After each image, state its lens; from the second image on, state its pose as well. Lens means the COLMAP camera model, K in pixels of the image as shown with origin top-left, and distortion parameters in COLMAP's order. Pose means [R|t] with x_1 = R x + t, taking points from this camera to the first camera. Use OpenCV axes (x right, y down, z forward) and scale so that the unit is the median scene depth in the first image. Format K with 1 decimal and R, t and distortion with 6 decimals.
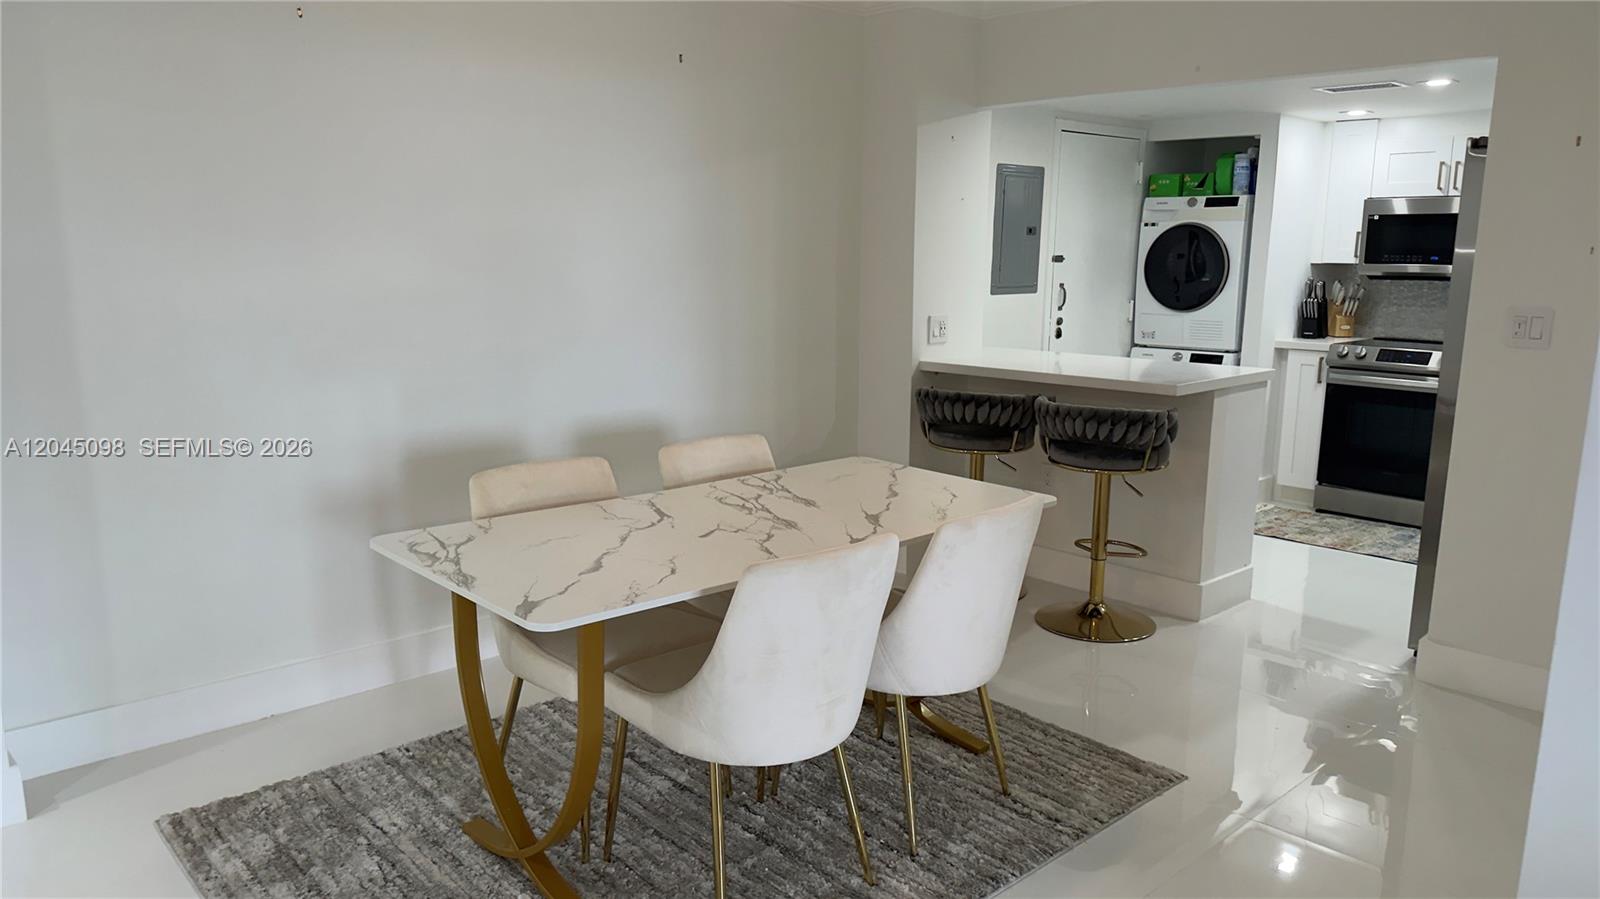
lens RADIAL K [[1145.4, 0, 780.3], [0, 1145.4, 488.4], [0, 0, 1]] dist [-0.004326, -0.009017]
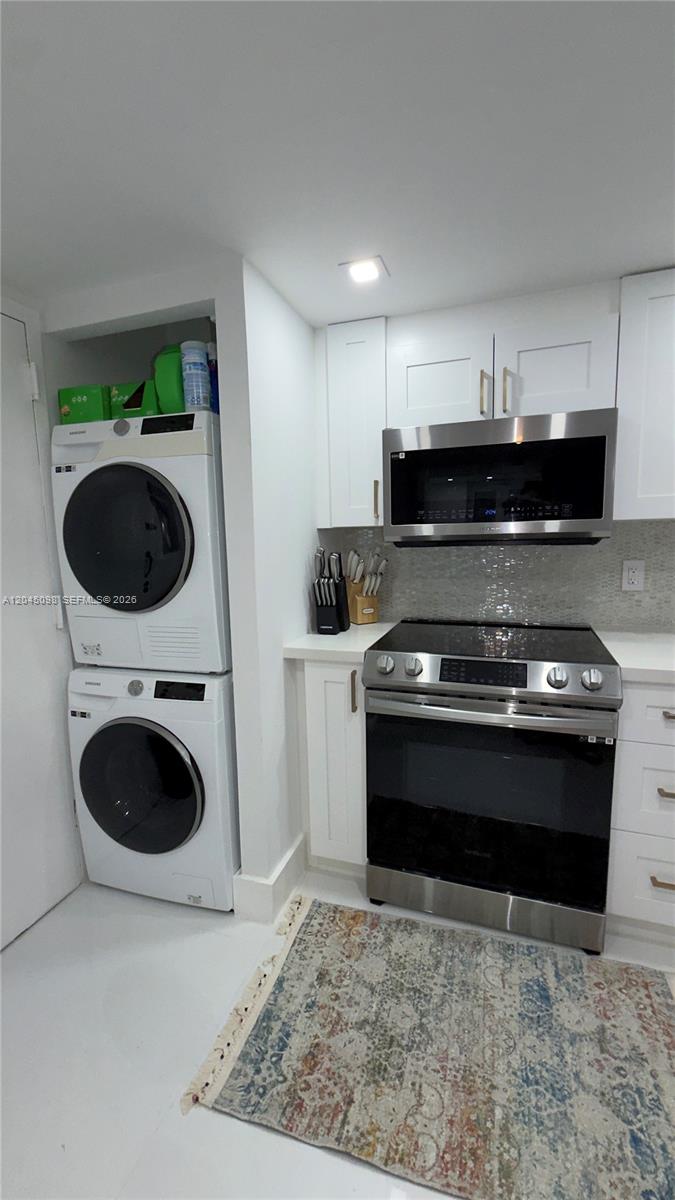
lens RADIAL K [[490.5, 0, 339.0], [0, 490.5, 596.3], [0, 0, 1]] dist [0.000209, 0.000020]
pose [[0.877186, -0.082171, 0.473067, 0.332454], [0.123729, 0.990657, -0.057349, -0.137676], [-0.463934, 0.108838, 0.879158, 0.740802]]
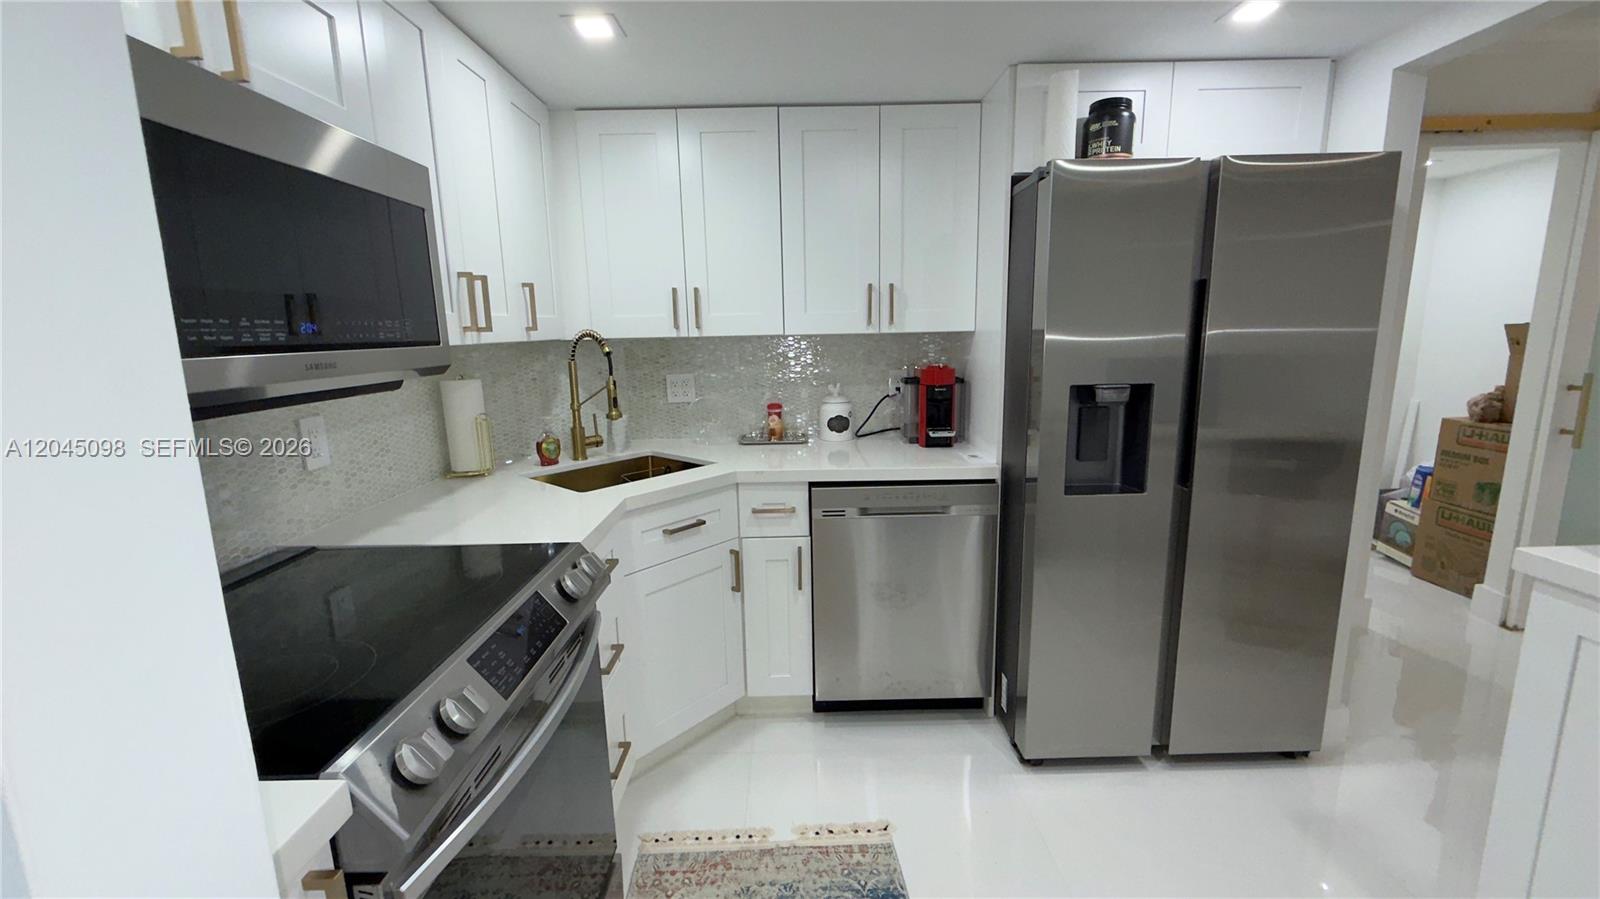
lens RADIAL K [[654.1, 0, 798.8], [0, 654.1, 451.5], [0, 0, 1]] dist [0.000209, 0.000020]
pose [[-0.742932, -0.108241, 0.660557, 0.347289], [0.161308, 0.928804, 0.333620, -0.189480], [-0.649640, 0.354410, -0.672578, 0.952809]]
